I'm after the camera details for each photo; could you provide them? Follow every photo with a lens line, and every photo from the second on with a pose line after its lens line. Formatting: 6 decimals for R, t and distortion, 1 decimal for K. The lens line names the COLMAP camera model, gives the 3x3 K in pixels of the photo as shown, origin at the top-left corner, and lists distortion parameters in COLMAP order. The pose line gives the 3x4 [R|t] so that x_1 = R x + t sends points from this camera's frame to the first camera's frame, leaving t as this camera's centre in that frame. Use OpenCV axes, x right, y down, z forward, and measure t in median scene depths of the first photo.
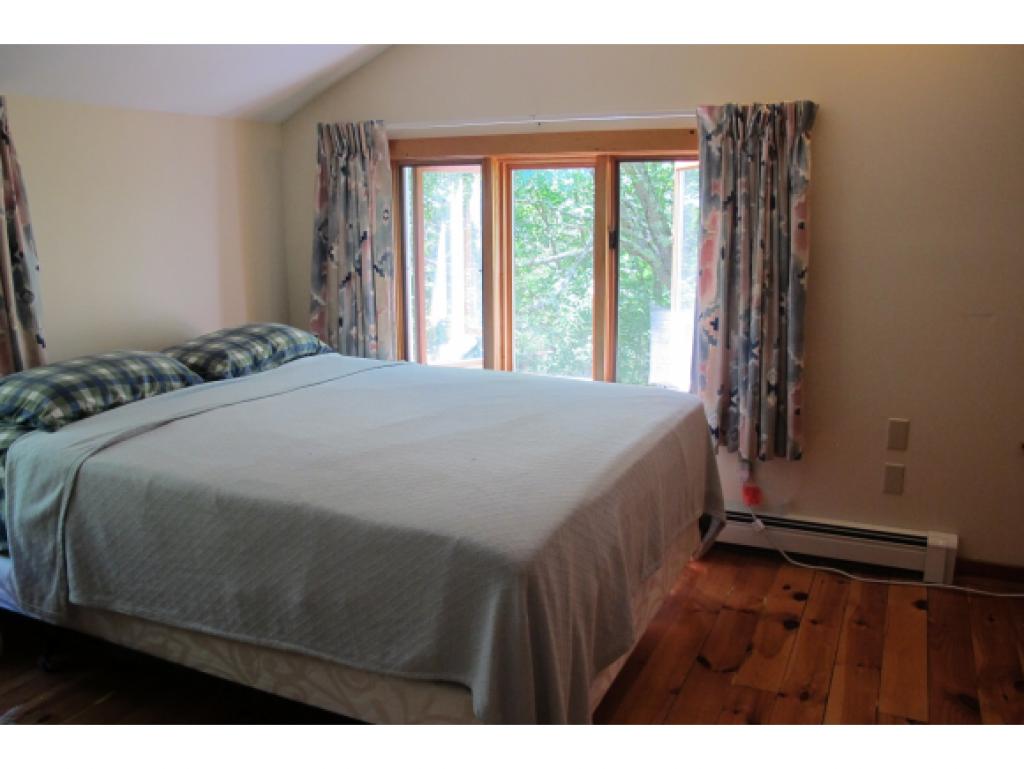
lens RADIAL K [[969.0, 0, 512.0], [0, 969.0, 384.5], [0, 0, 1]] dist [-0.002398, 0.002971]
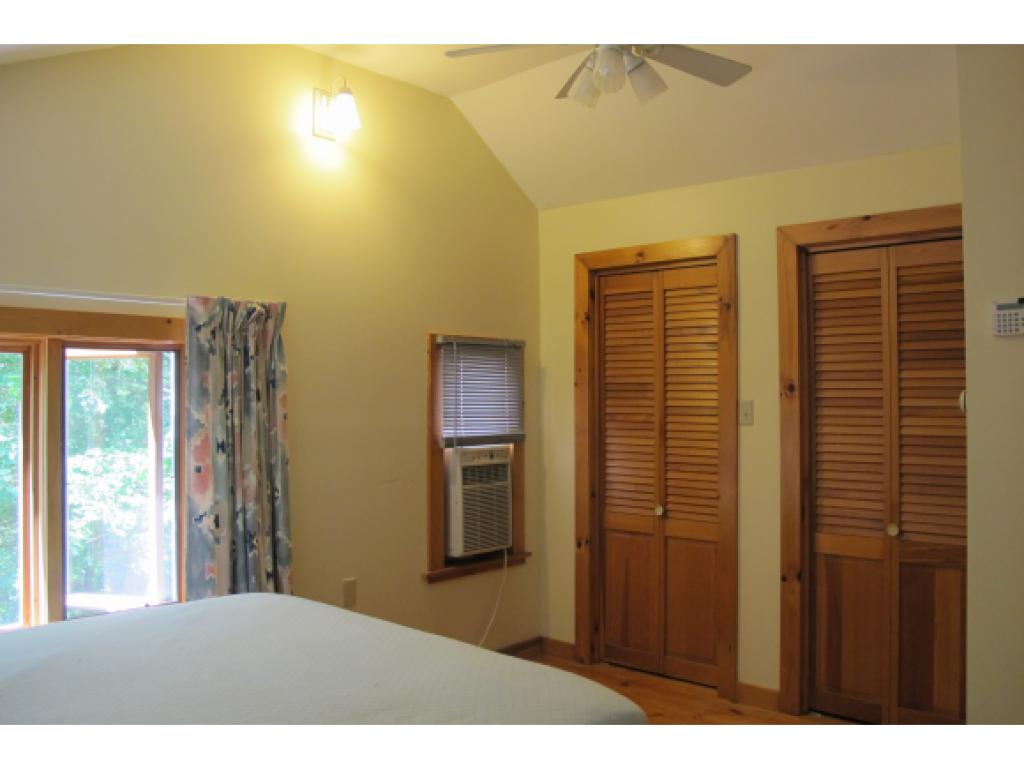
lens RADIAL K [[969.0, 0, 512.0], [0, 969.0, 384.5], [0, 0, 1]] dist [-0.002398, 0.002971]
pose [[0.203884, 0.020777, 0.978775, -0.598246], [0.203210, 0.977102, -0.063071, -0.067598], [-0.957673, 0.211756, 0.194994, 0.463835]]
